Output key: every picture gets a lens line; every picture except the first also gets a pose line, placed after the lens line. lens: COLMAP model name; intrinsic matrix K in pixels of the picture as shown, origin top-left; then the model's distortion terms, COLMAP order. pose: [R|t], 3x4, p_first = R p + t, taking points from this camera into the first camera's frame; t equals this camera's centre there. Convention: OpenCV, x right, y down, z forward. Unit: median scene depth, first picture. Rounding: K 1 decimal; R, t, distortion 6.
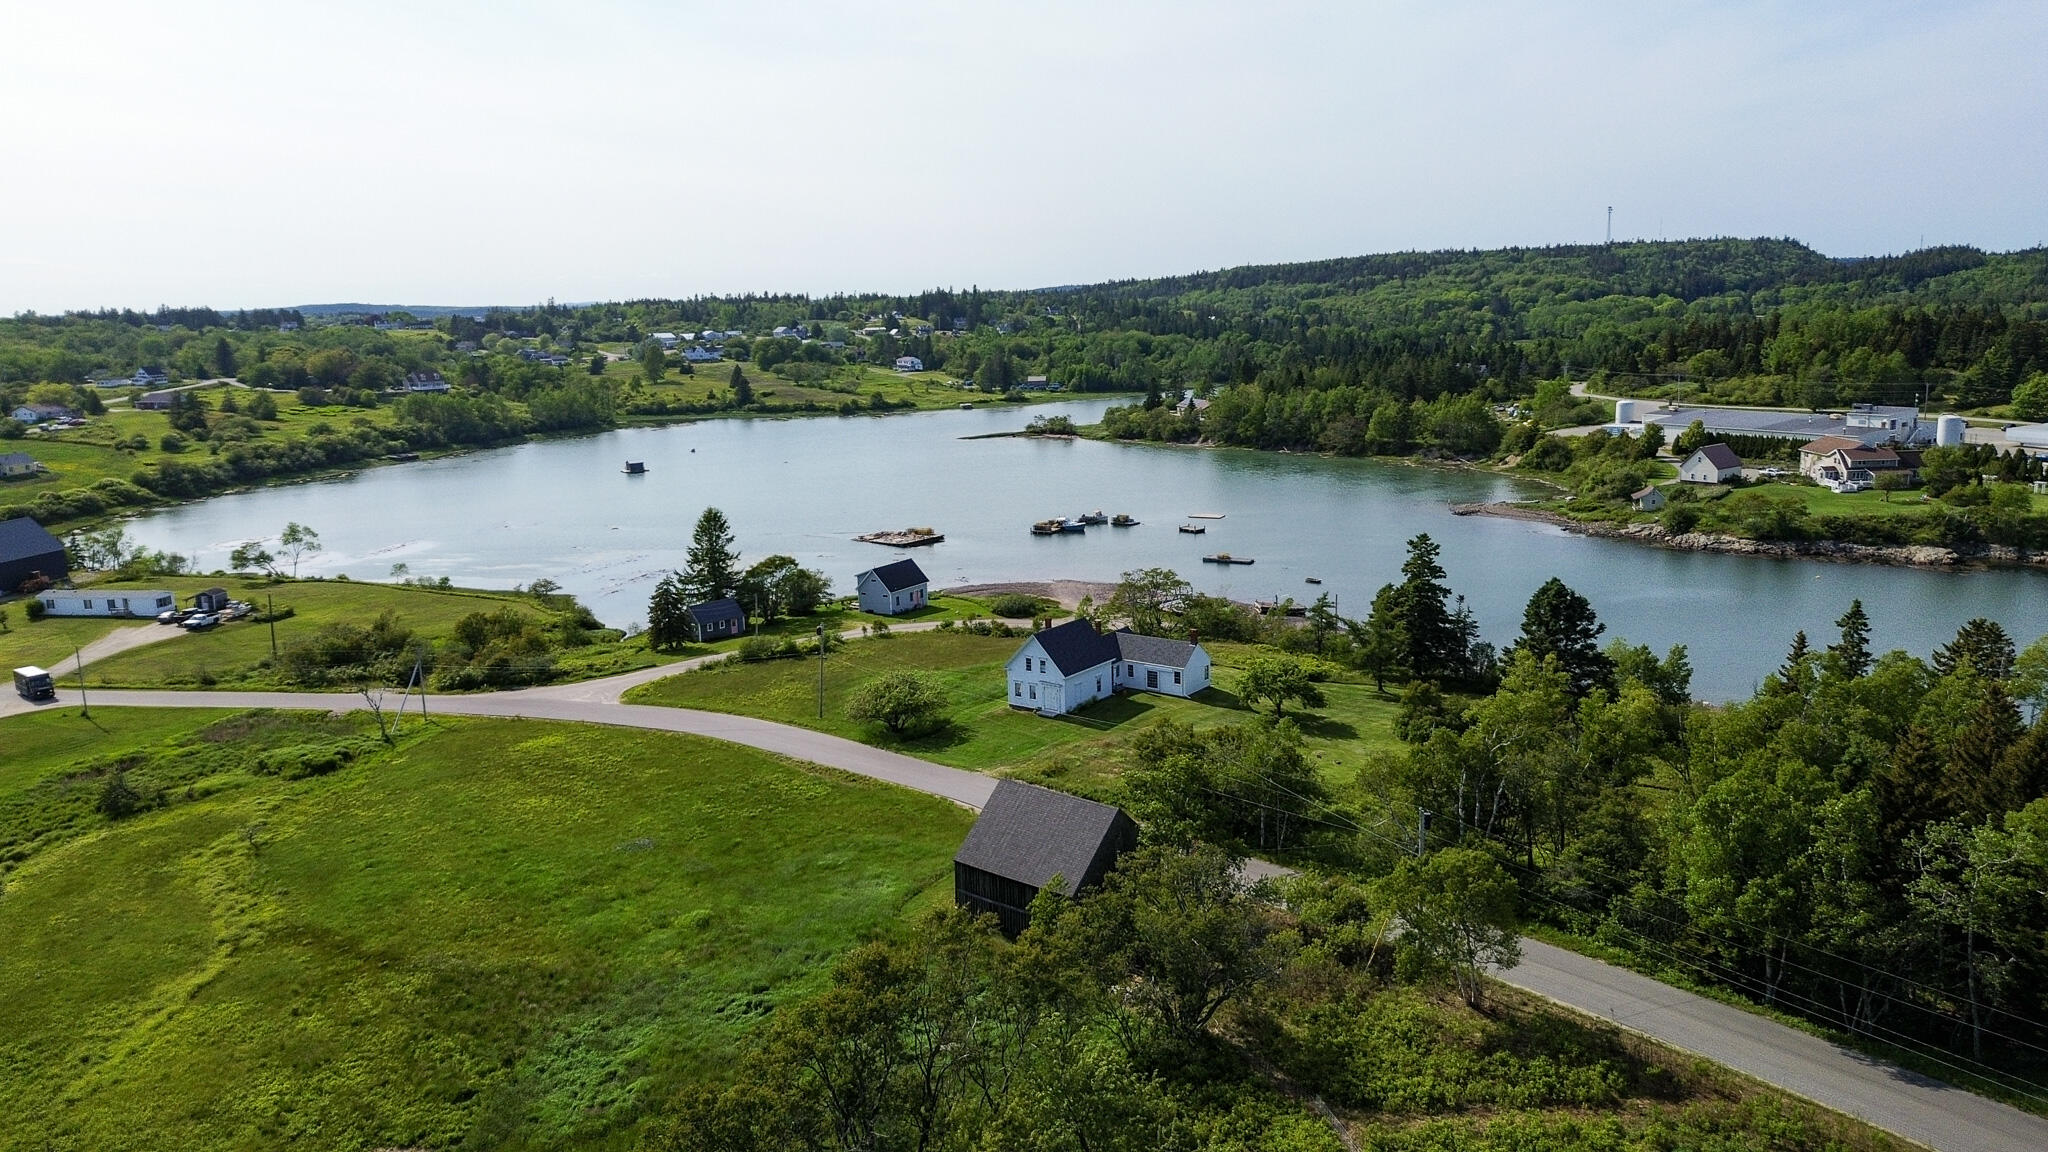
lens RADIAL K [[1443.8, 0, 1026.7], [0, 1443.8, 576.8], [0, 0, 1]] dist [0.103275, -0.132020]
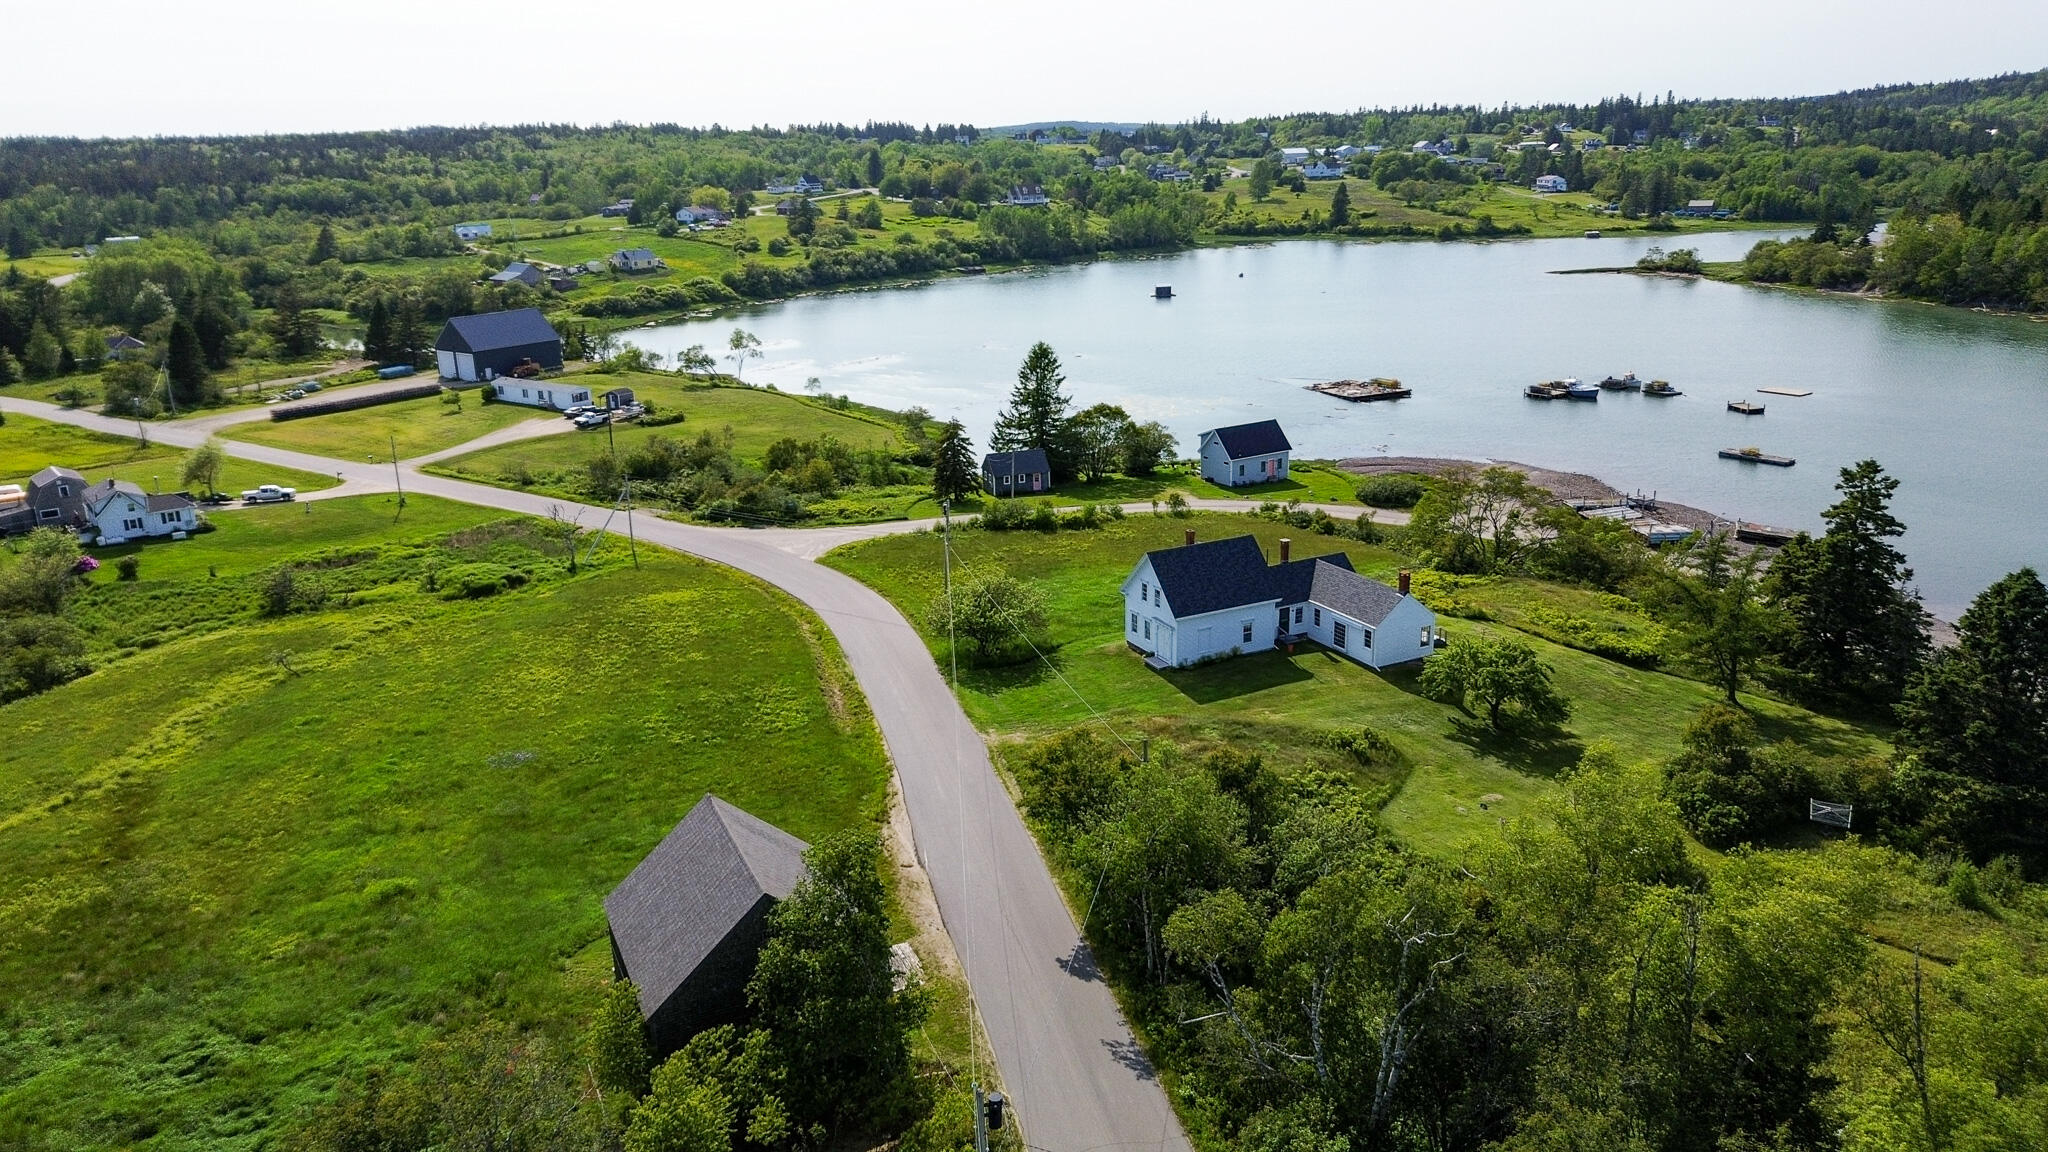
lens RADIAL K [[1449.3, 0, 1029.8], [0, 1449.3, 571.1], [0, 0, 1]] dist [0.071082, -0.075189]
pose [[0.895856, 0.133506, -0.423813, 0.072339], [-0.084543, 0.987585, 0.132394, -0.011646], [0.436227, -0.082775, 0.896022, 0.090688]]
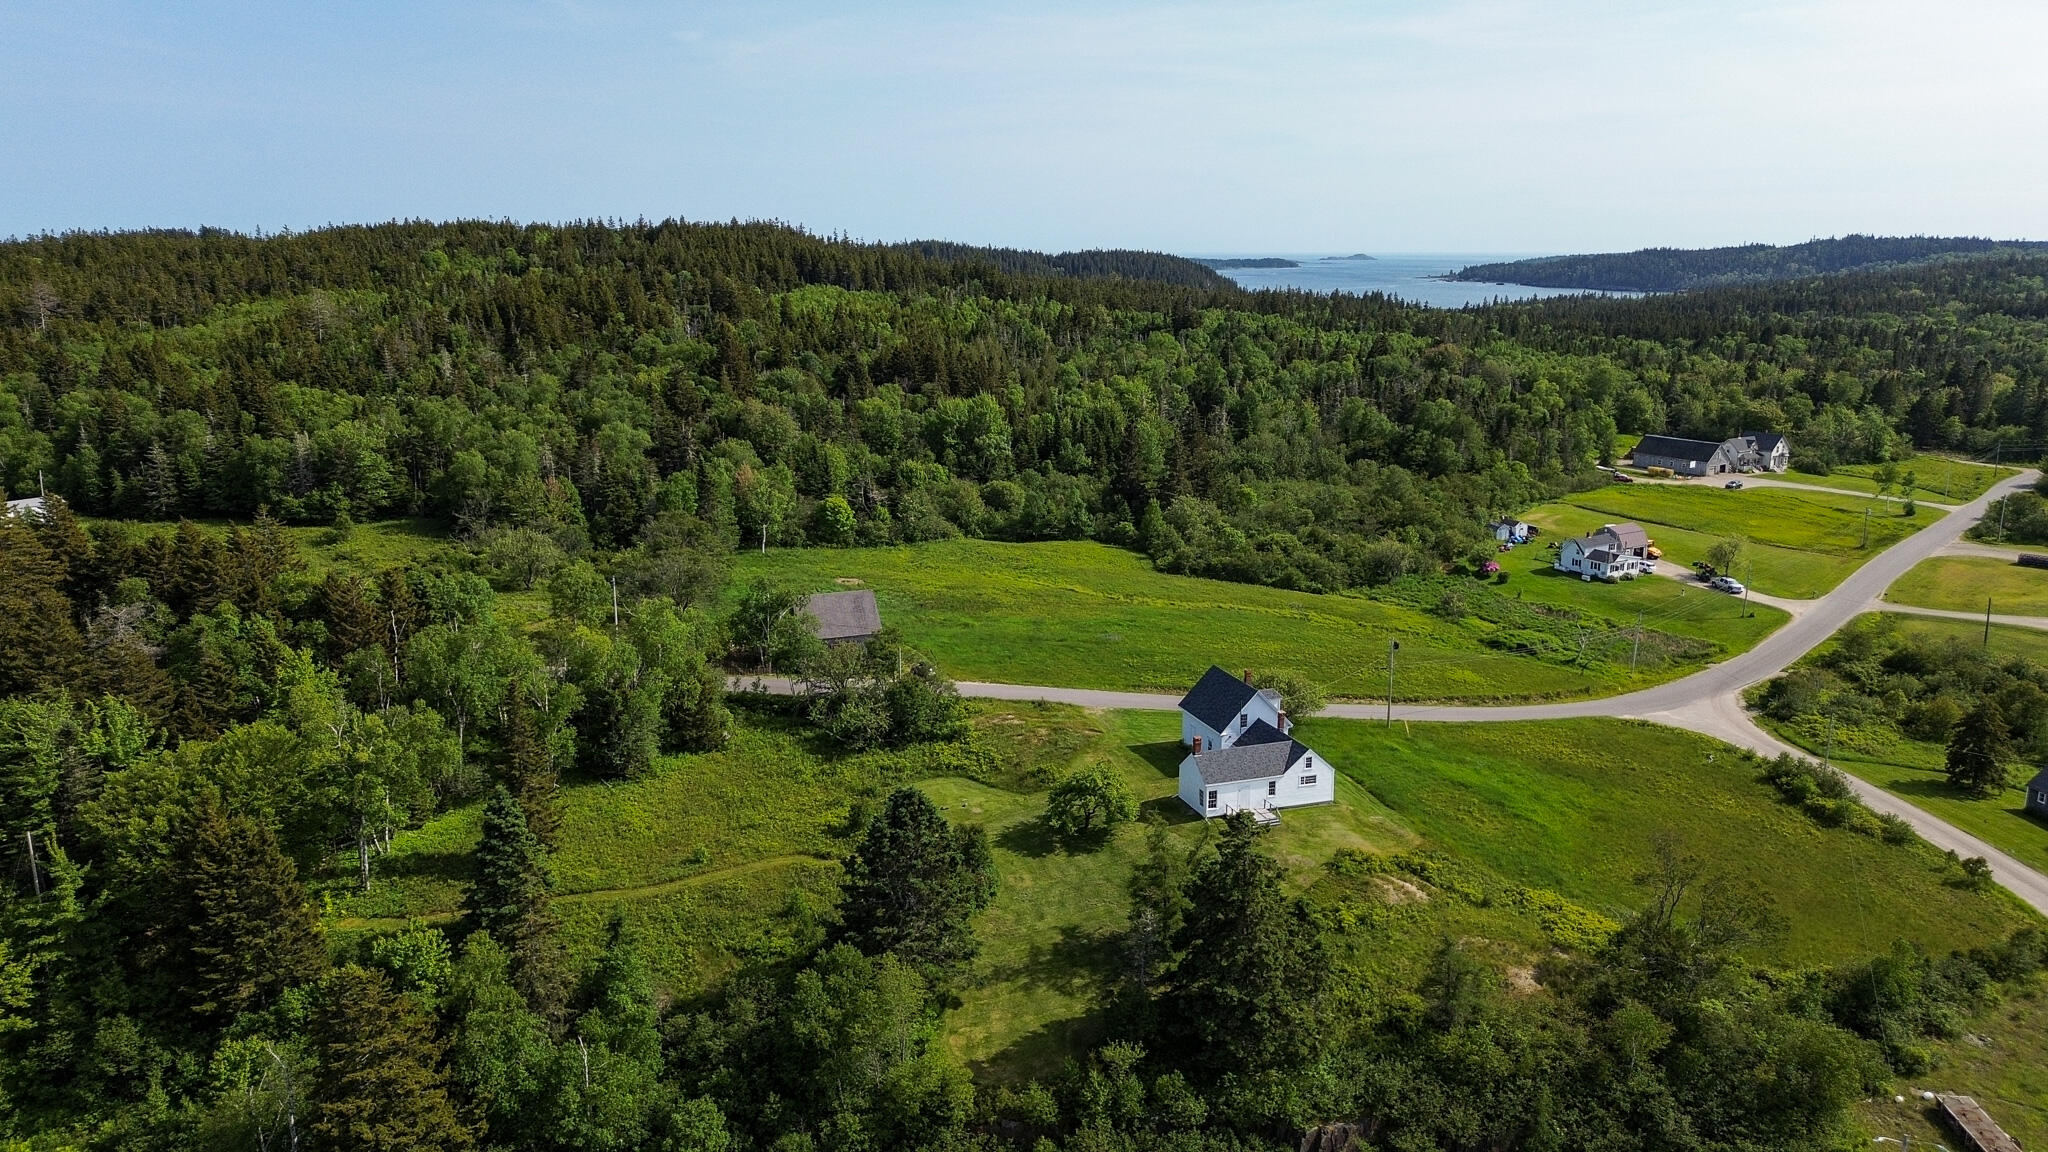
lens RADIAL K [[1439.5, 0, 1025.7], [0, 1439.5, 573.3], [0, 0, 1]] dist [0.085116, -0.089850]
pose [[-0.558367, 0.209367, -0.802740, 0.246304], [-0.143202, 0.928780, 0.341849, -0.097702], [0.817141, 0.305831, -0.488619, 0.381925]]
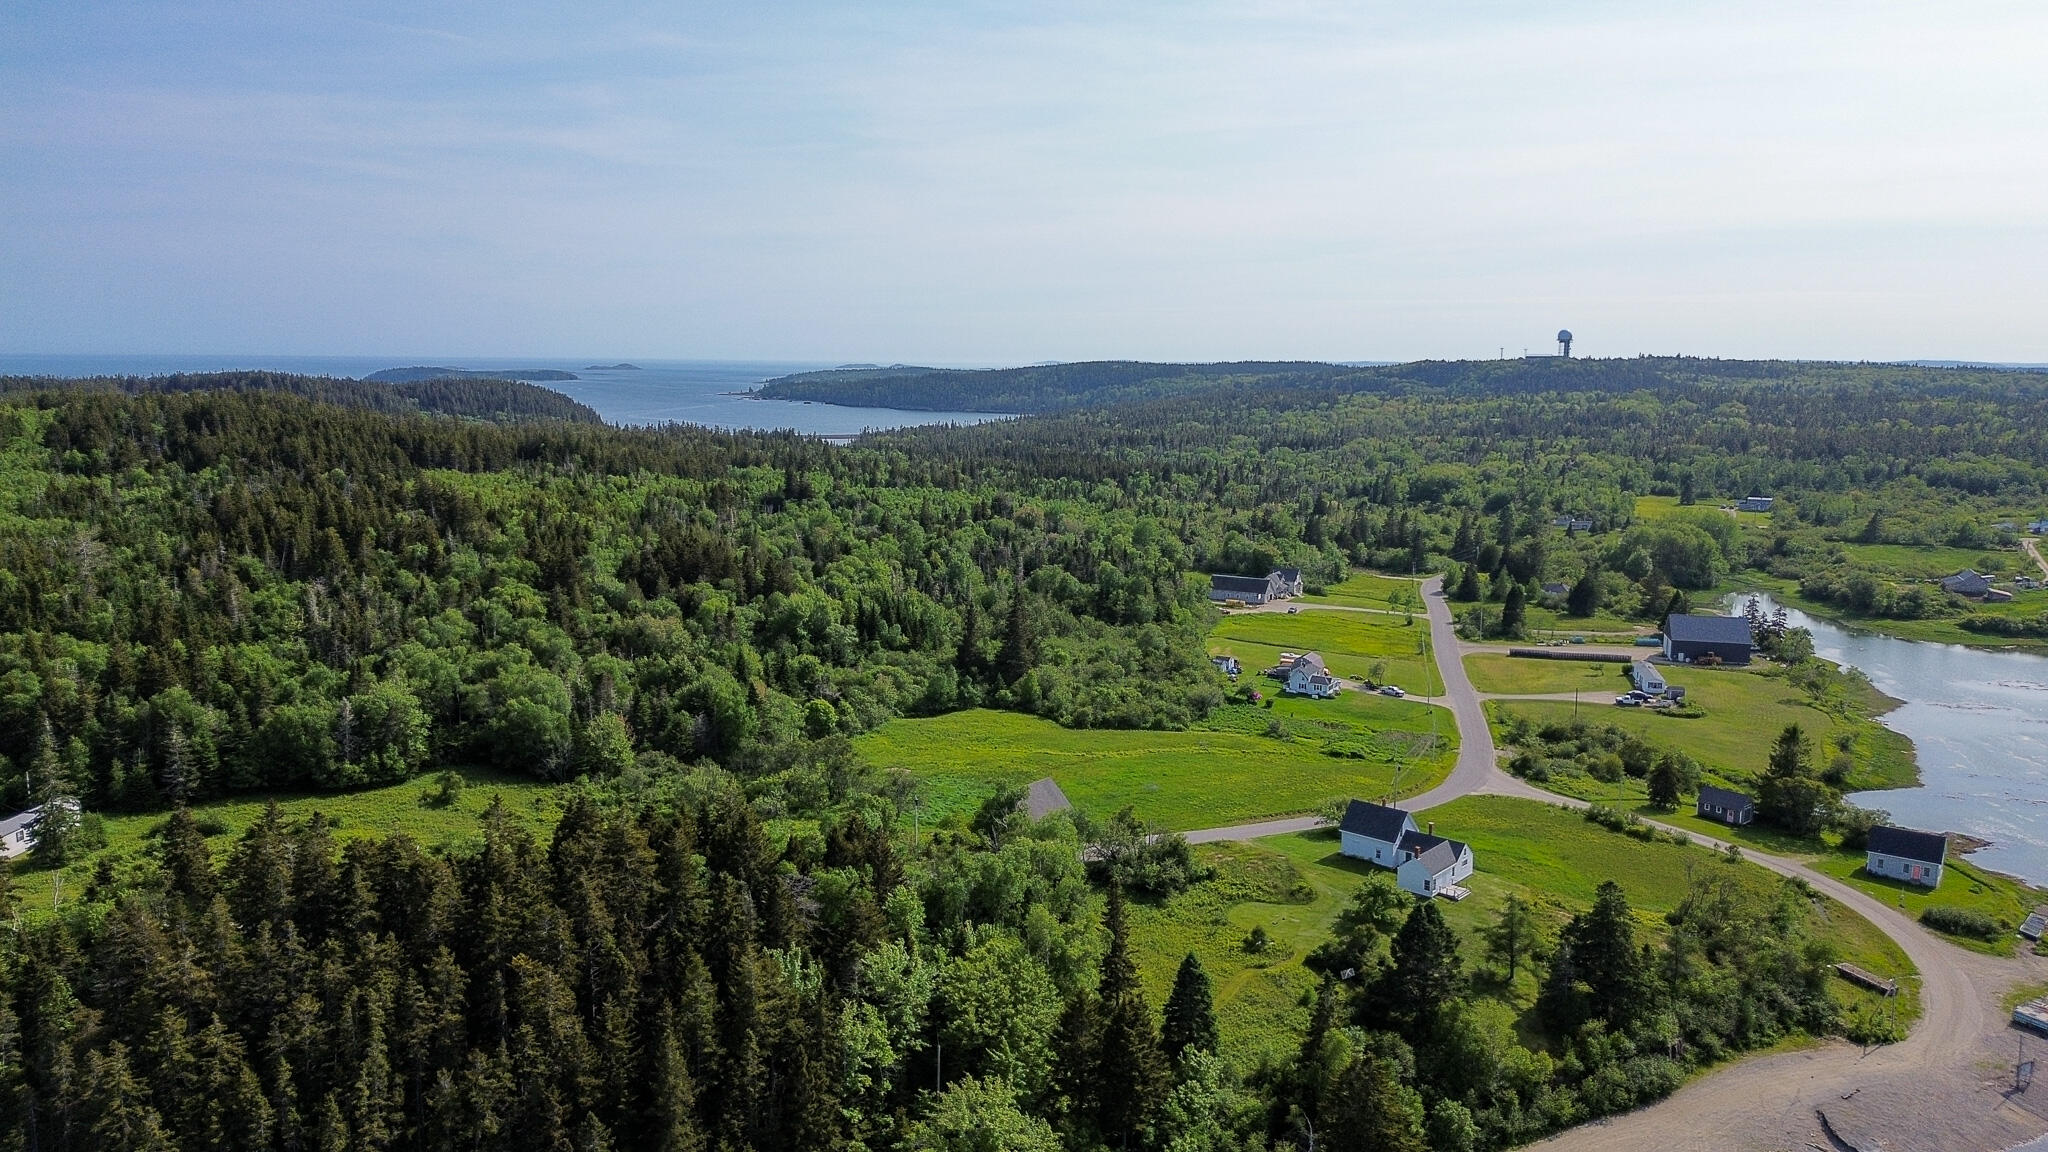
lens RADIAL K [[1439.5, 0, 1025.7], [0, 1439.5, 573.3], [0, 0, 1]] dist [0.085116, -0.089850]
pose [[-0.089329, 0.177147, -0.980122, 0.419860], [-0.190225, 0.962908, 0.191373, -0.117449], [0.977668, 0.203539, -0.052318, 0.192789]]
